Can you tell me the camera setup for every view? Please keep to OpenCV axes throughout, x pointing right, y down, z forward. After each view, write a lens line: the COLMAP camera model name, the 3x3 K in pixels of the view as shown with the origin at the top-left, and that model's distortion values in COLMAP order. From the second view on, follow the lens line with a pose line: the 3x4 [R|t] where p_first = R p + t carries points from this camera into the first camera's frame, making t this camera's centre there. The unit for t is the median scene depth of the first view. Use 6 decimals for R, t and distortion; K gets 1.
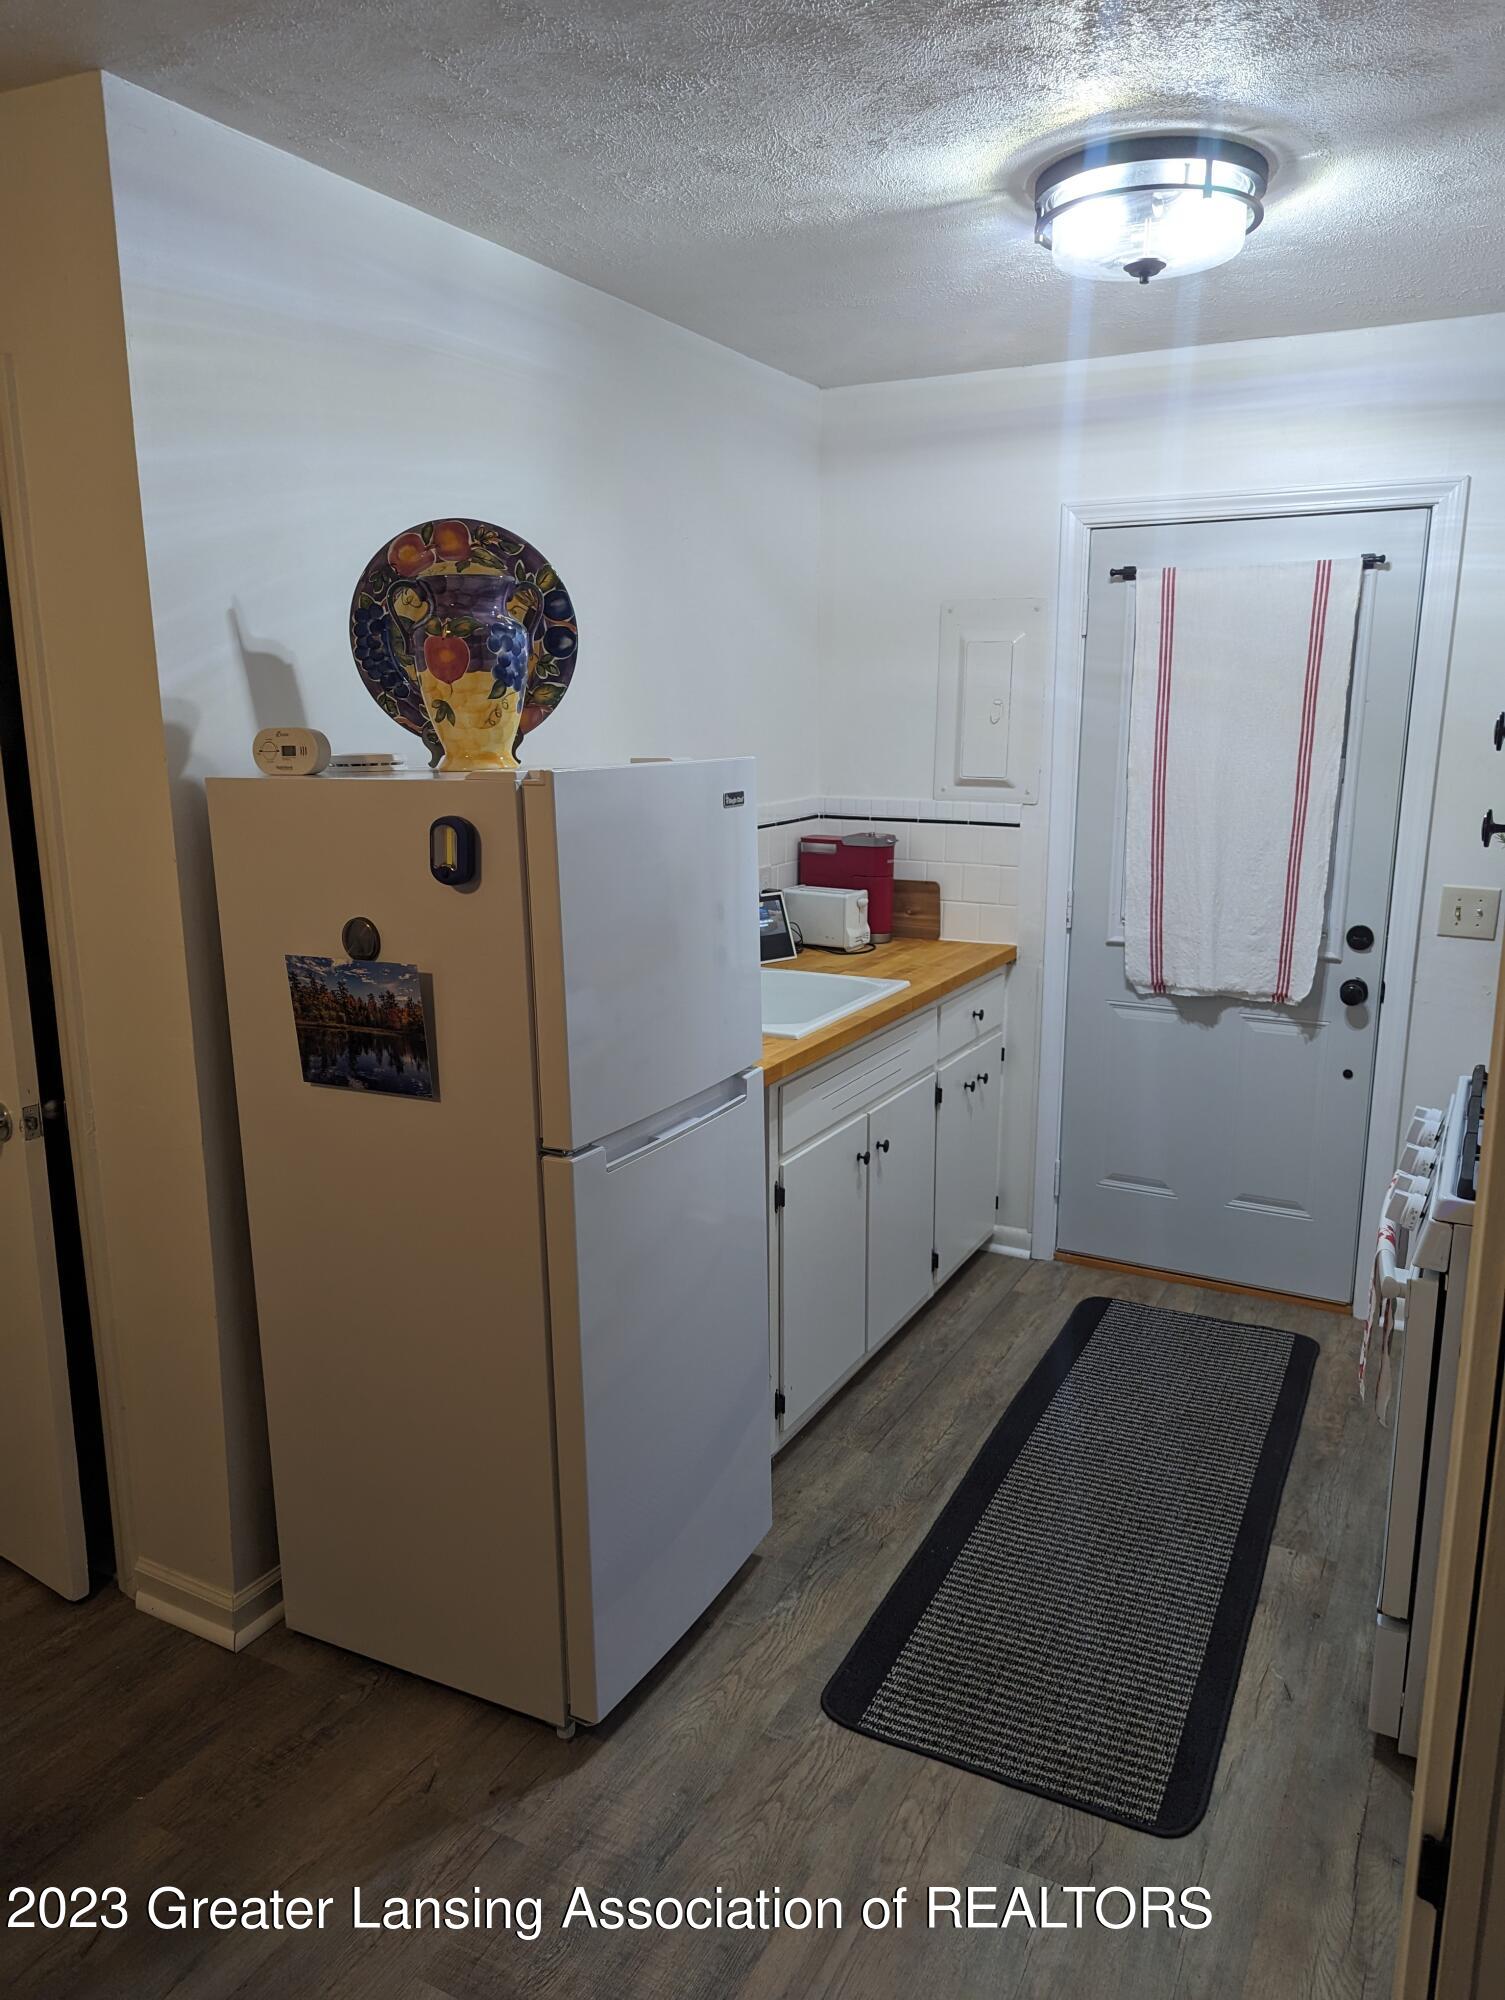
lens RADIAL K [[1415.4, 0, 756.3], [0, 1415.4, 1002.2], [0, 0, 1]] dist [0.024905, -0.006568]
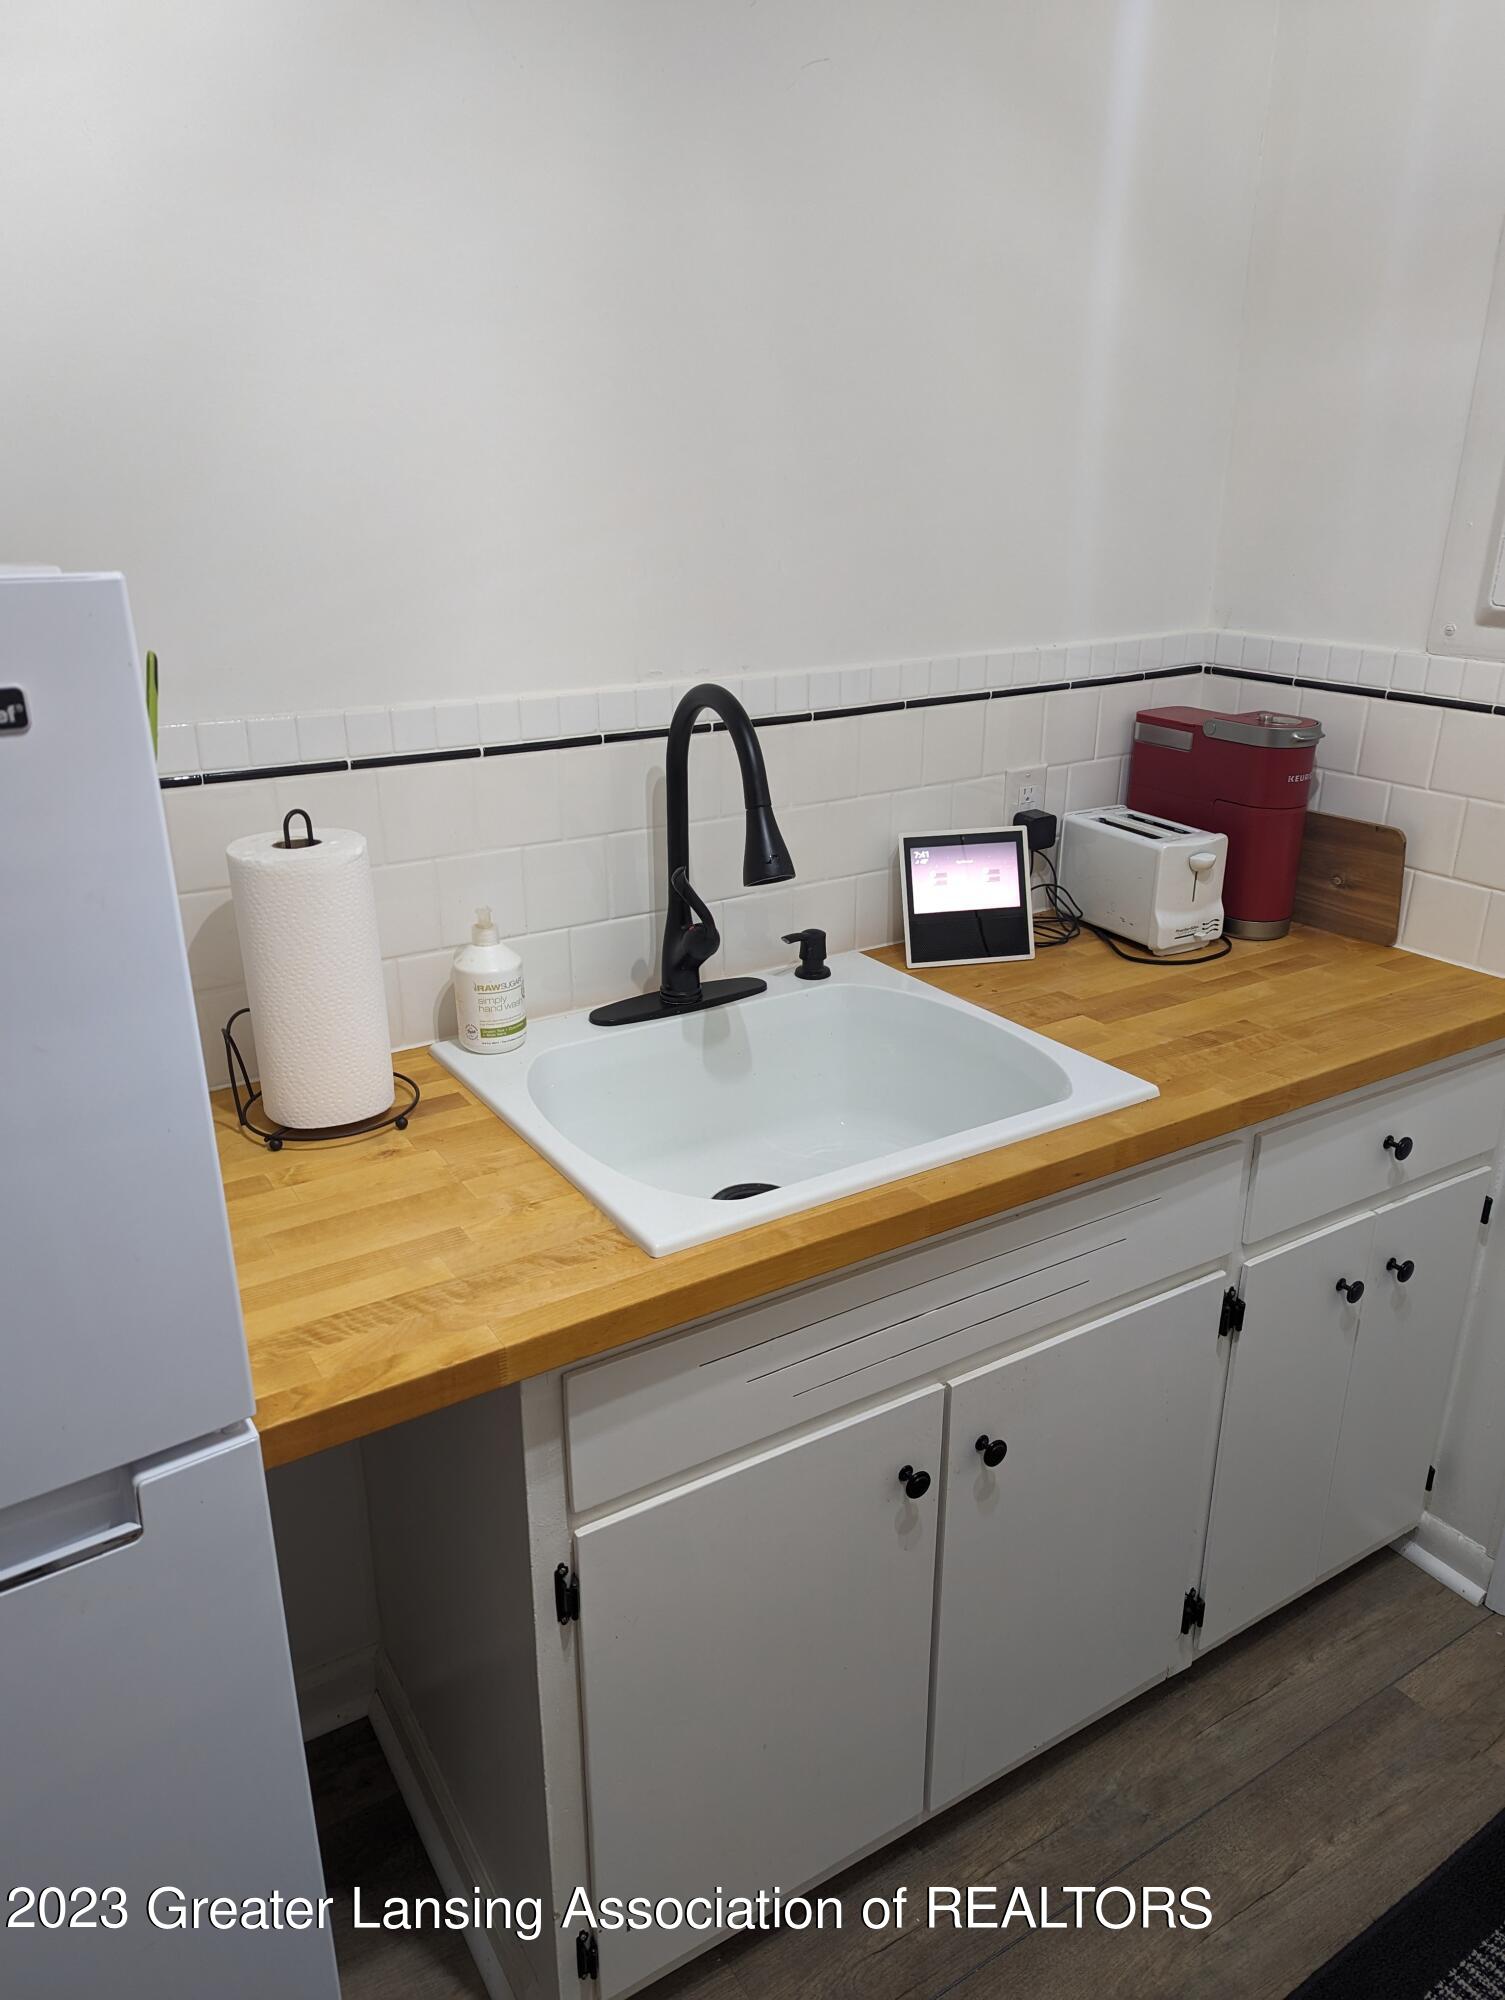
lens RADIAL K [[1415.4, 0, 754.9], [0, 1415.4, 1004.5], [0, 0, 1]] dist [0.024905, -0.006568]
pose [[0.868421, 0.178464, -0.462596, 0.174836], [-0.104113, 0.977812, 0.181780, -0.094390], [0.484774, -0.109699, 0.867733, 0.488843]]
